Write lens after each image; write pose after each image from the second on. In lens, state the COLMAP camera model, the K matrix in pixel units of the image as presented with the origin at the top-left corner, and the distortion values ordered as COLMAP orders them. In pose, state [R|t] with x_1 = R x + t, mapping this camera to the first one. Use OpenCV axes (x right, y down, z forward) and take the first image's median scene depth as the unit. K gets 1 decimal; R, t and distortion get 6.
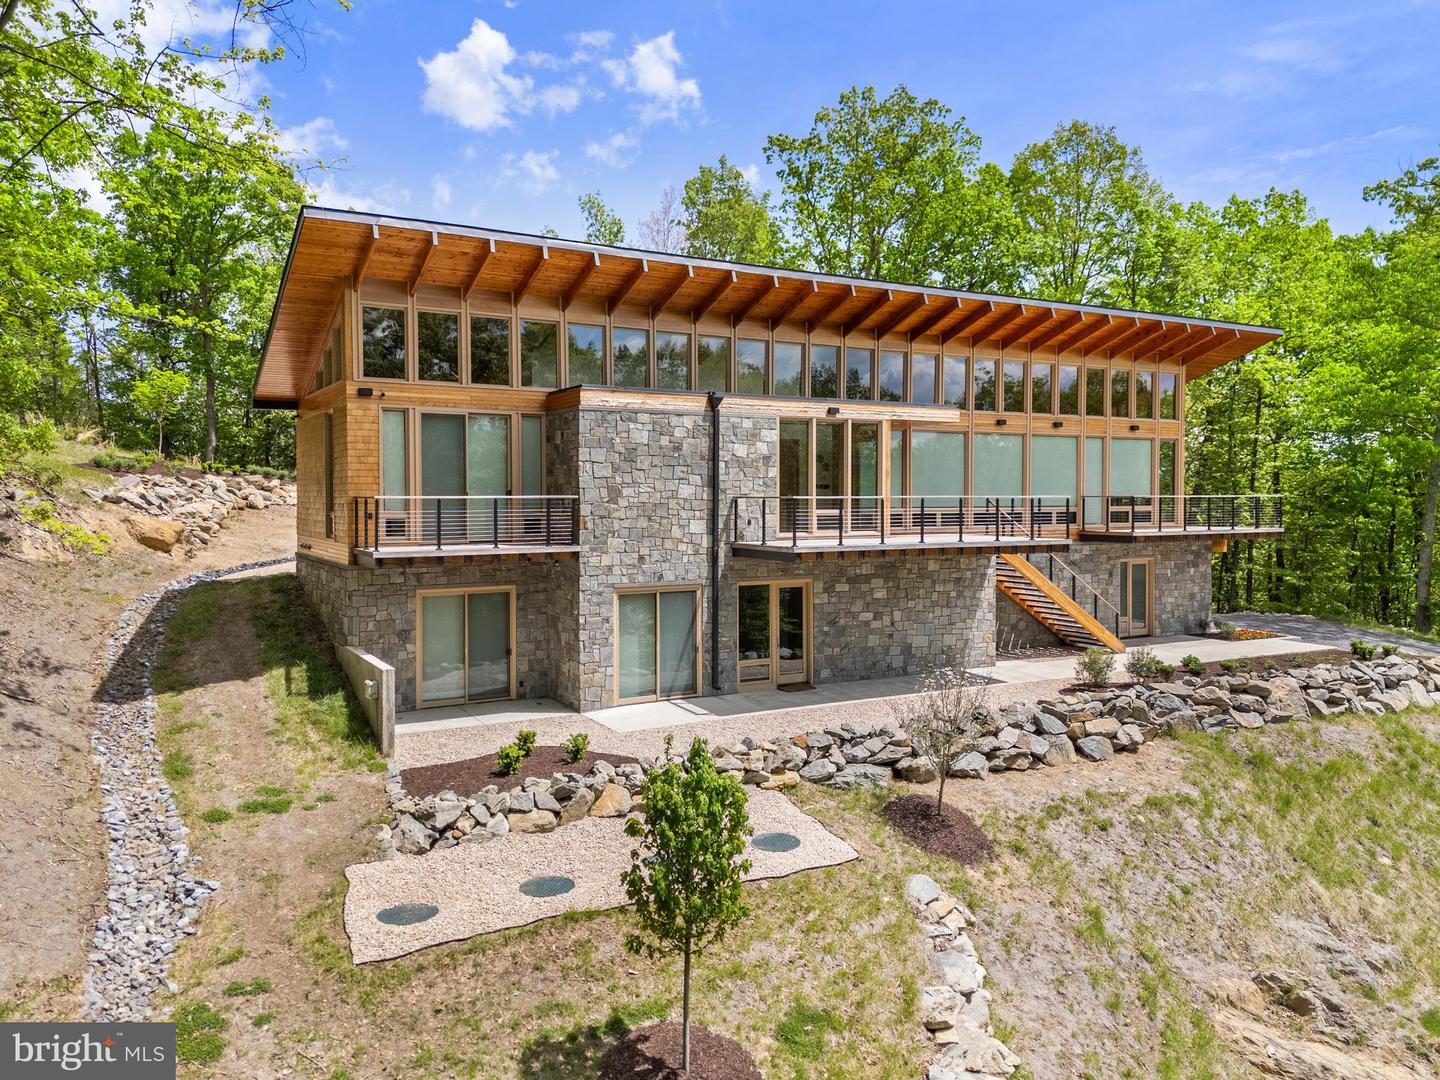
lens RADIAL K [[1065.1, 0, 724.1], [0, 1065.1, 541.3], [0, 0, 1]] dist [0.044947, -0.000792]
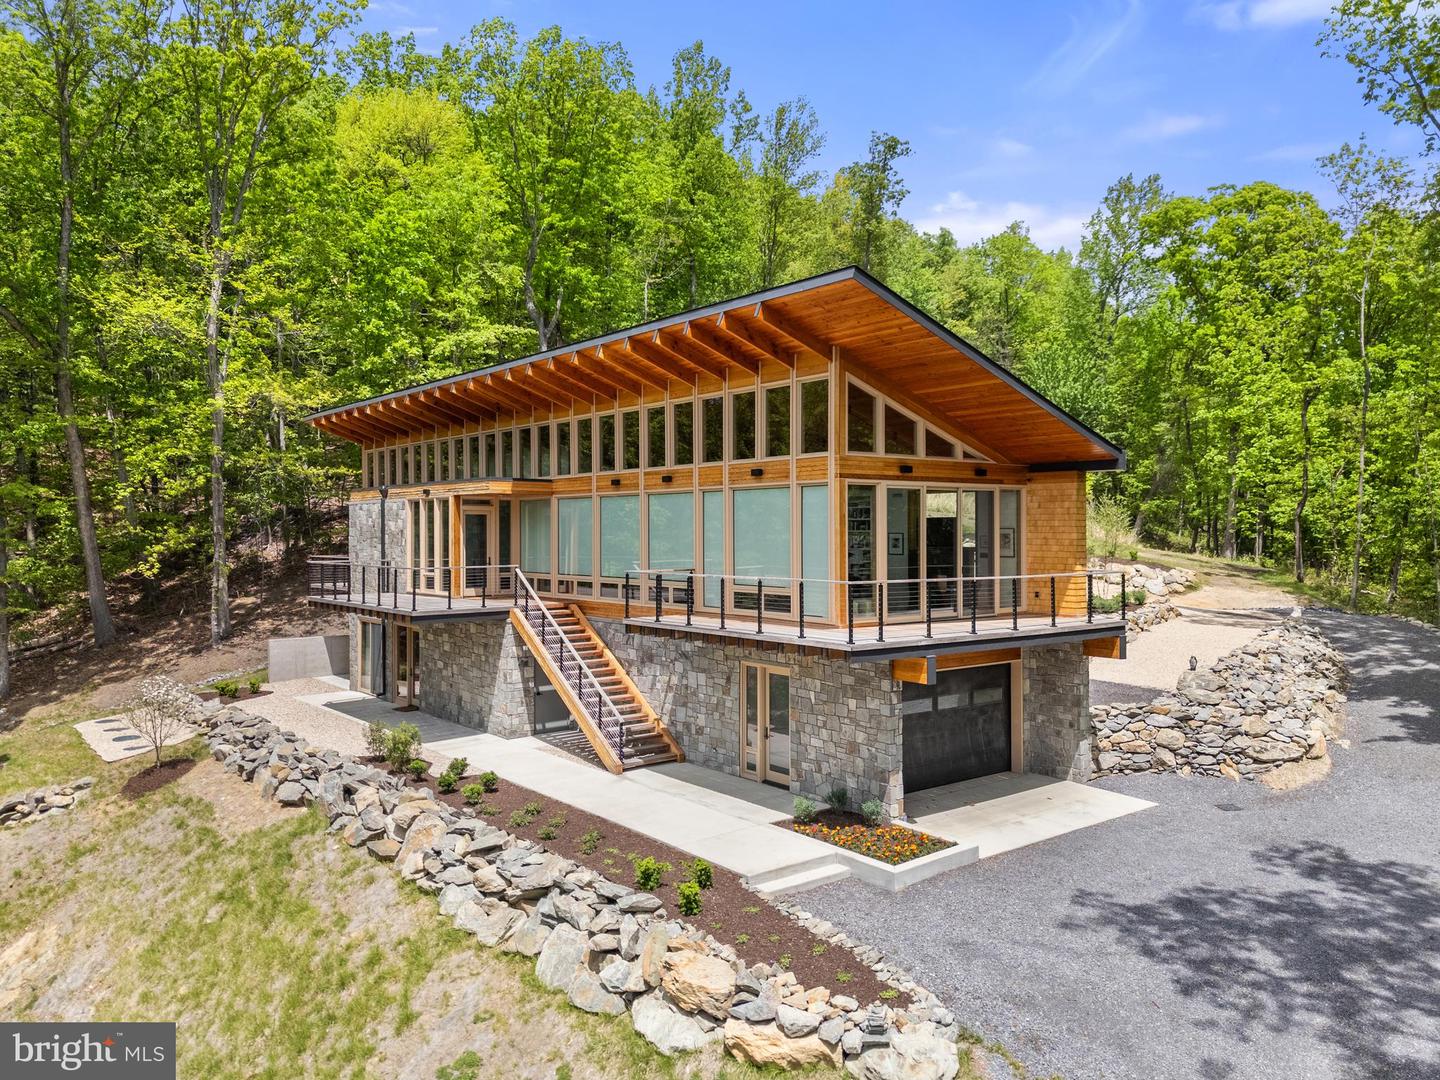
lens RADIAL K [[1065.1, 0, 721.2], [0, 1065.1, 537.6], [0, 0, 1]] dist [0.044947, -0.000792]
pose [[0.145545, 0.005479, -0.989336, 1.420982], [-0.040051, 0.999198, -0.000359, -0.085519], [0.988541, 0.039676, 0.145648, 1.189991]]
